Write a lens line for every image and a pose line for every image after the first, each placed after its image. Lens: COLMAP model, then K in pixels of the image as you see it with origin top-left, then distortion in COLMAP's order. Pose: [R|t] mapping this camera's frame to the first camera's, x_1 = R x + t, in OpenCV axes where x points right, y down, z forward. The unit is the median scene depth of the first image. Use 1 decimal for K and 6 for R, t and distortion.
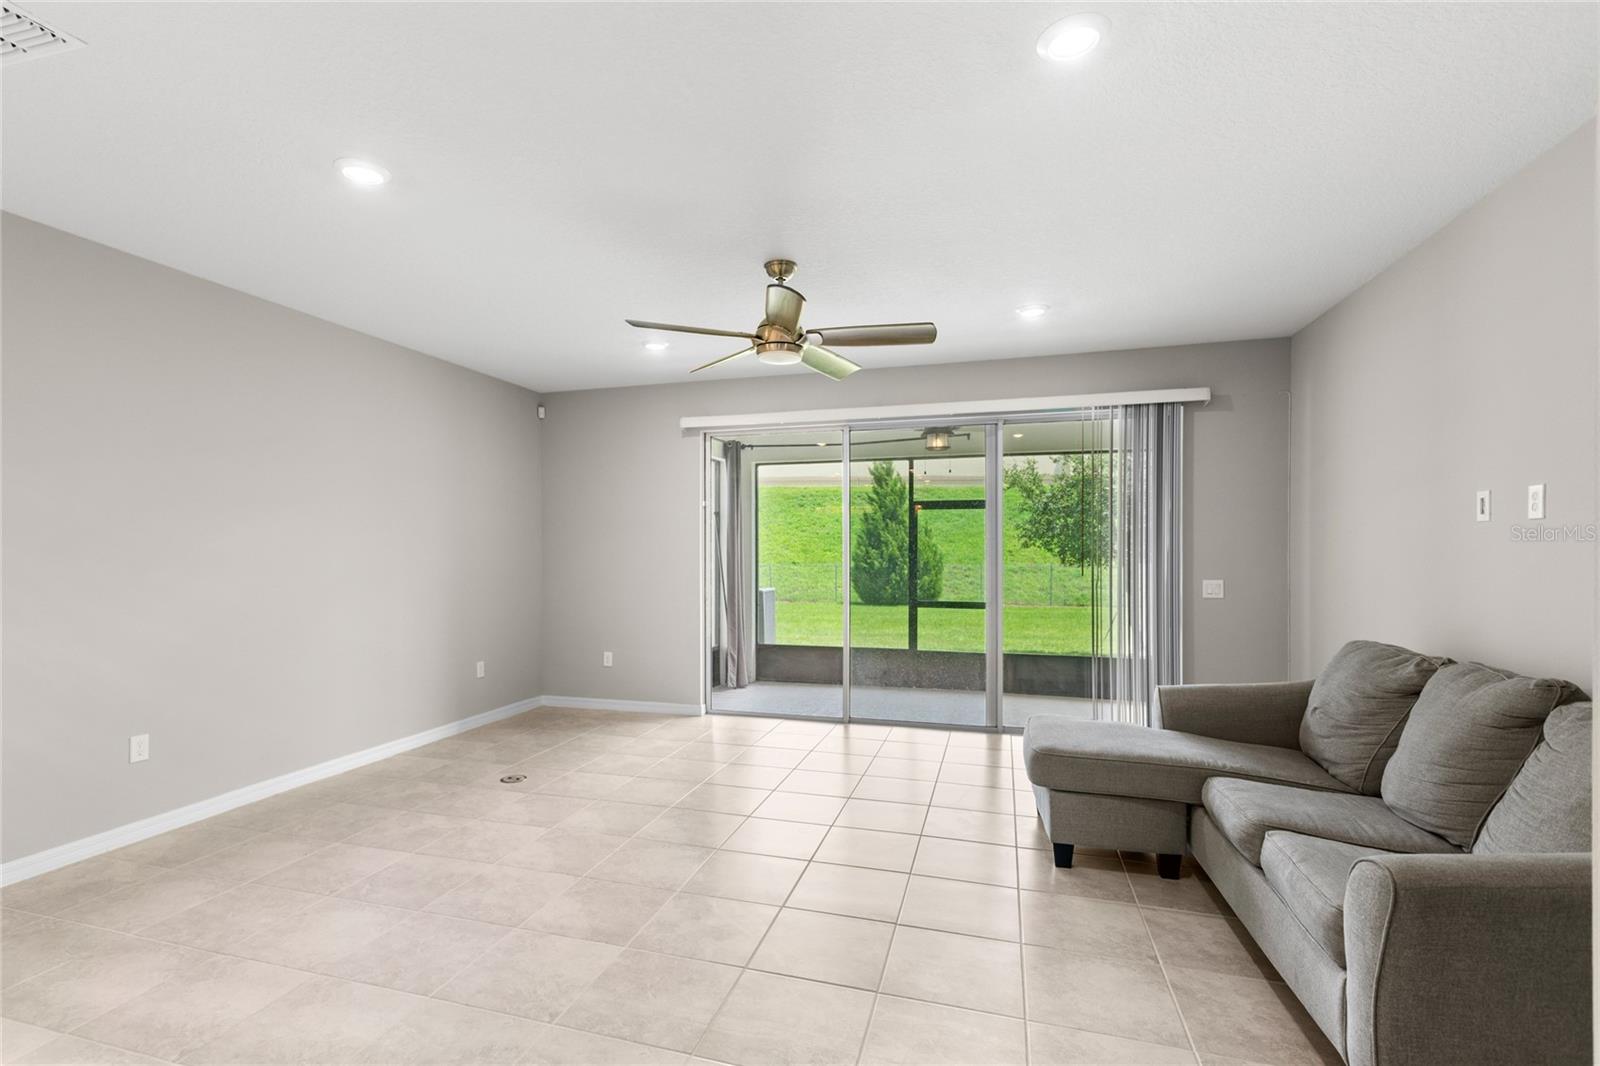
lens RADIAL K [[783.6, 0, 798.4], [0, 783.6, 545.1], [0, 0, 1]] dist [0.005851, 0.000193]
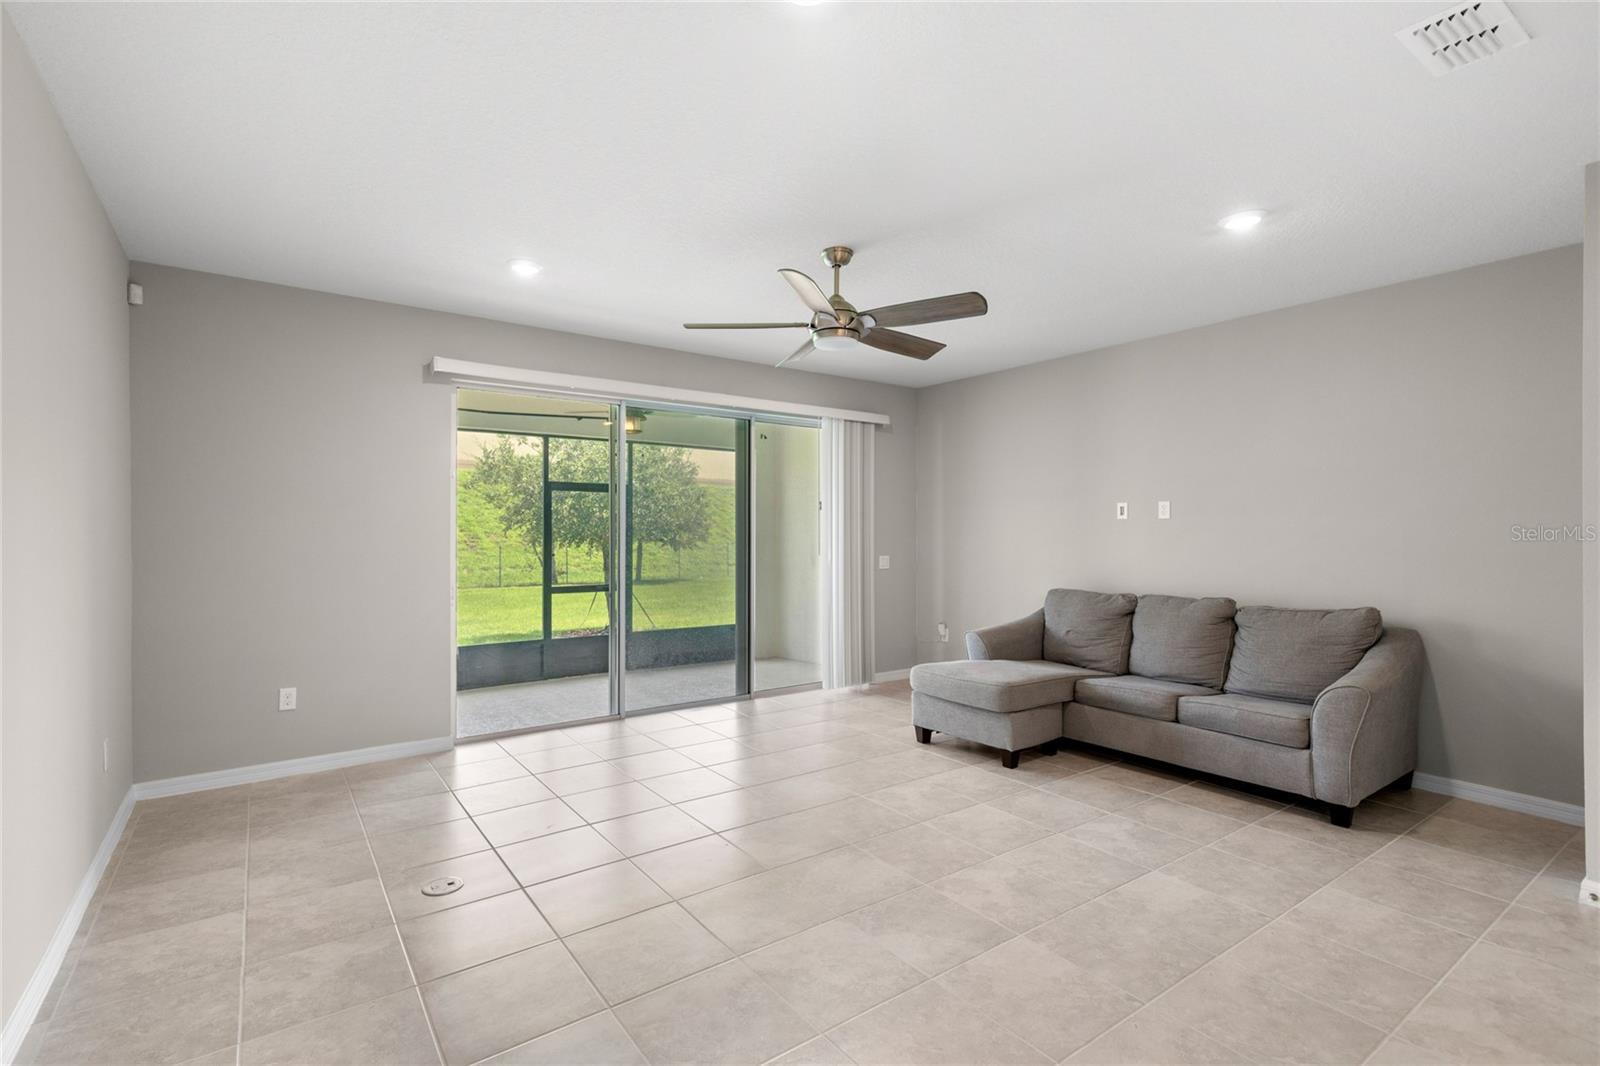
lens RADIAL K [[740.5, 0, 798.1], [0, 740.5, 530.1], [0, 0, 1]] dist [0.010242, 0.000015]
pose [[0.595589, 0.005167, 0.803273, -0.555383], [-0.007242, 0.999973, -0.001063, 0.001839], [-0.803257, -0.005184, 0.595610, 0.324408]]
